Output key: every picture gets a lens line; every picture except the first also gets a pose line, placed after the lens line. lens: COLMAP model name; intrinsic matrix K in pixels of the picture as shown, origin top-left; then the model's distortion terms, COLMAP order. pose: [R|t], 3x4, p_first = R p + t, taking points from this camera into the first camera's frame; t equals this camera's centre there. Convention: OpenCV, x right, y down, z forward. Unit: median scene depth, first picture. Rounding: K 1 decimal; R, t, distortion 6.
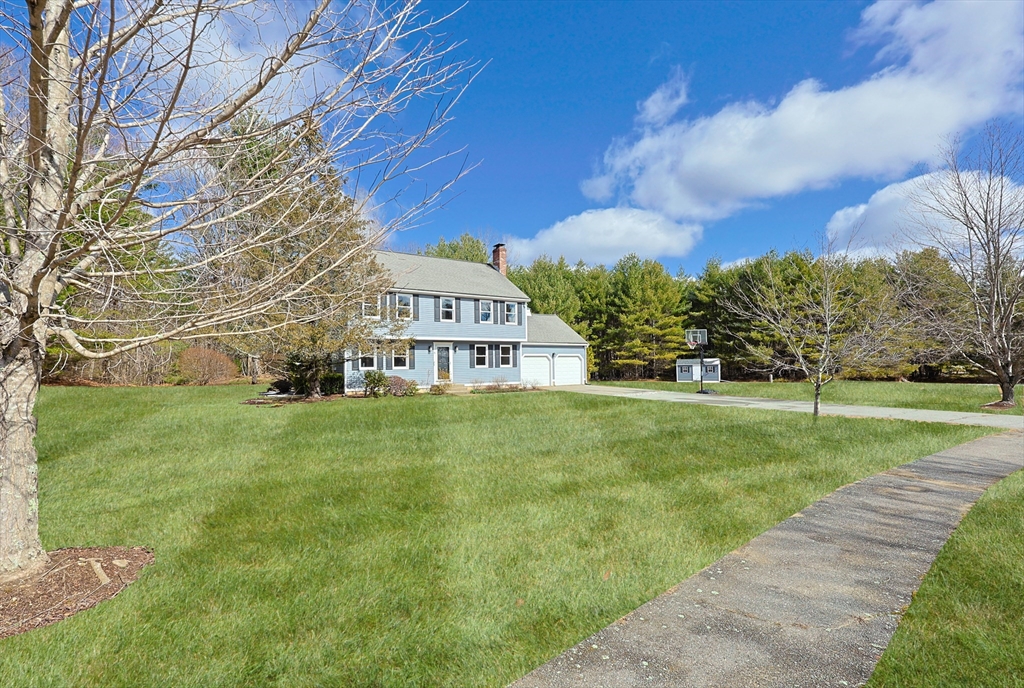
lens RADIAL K [[453.7, 0, 507.7], [0, 453.7, 352.5], [0, 0, 1]] dist [-0.000095, 0.000242]
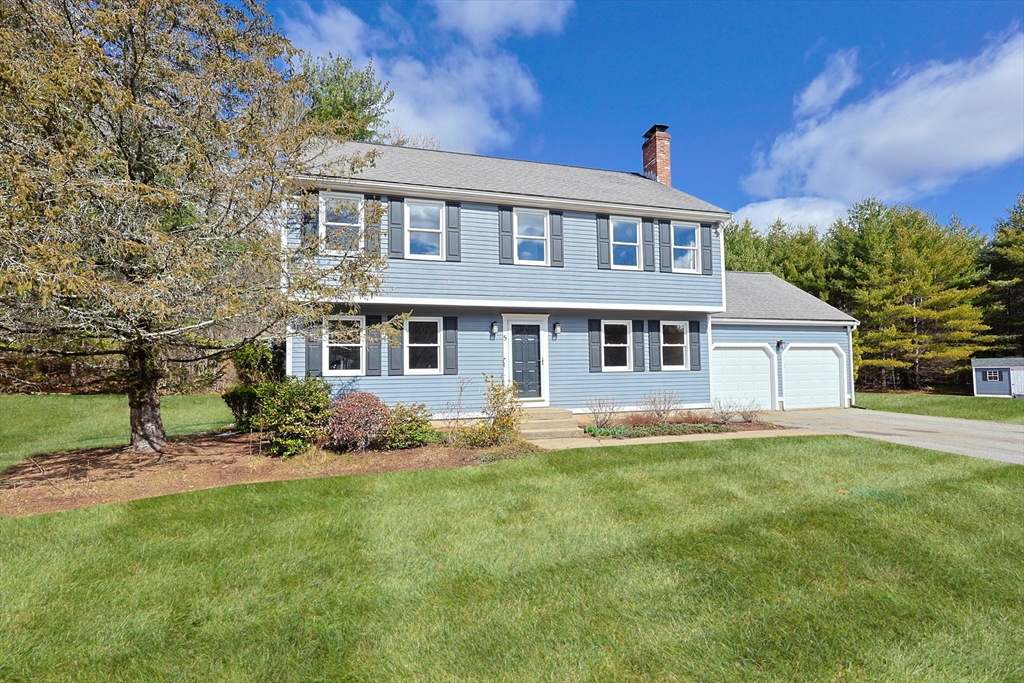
lens RADIAL K [[443.7, 0, 516.0], [0, 443.7, 338.8], [0, 0, 1]] dist [-0.000454, 0.000032]
pose [[0.944496, -0.018852, -0.327982, -0.008181], [0.006492, 0.999228, -0.038739, 0.016900], [0.328460, 0.034459, 0.943889, 0.533868]]
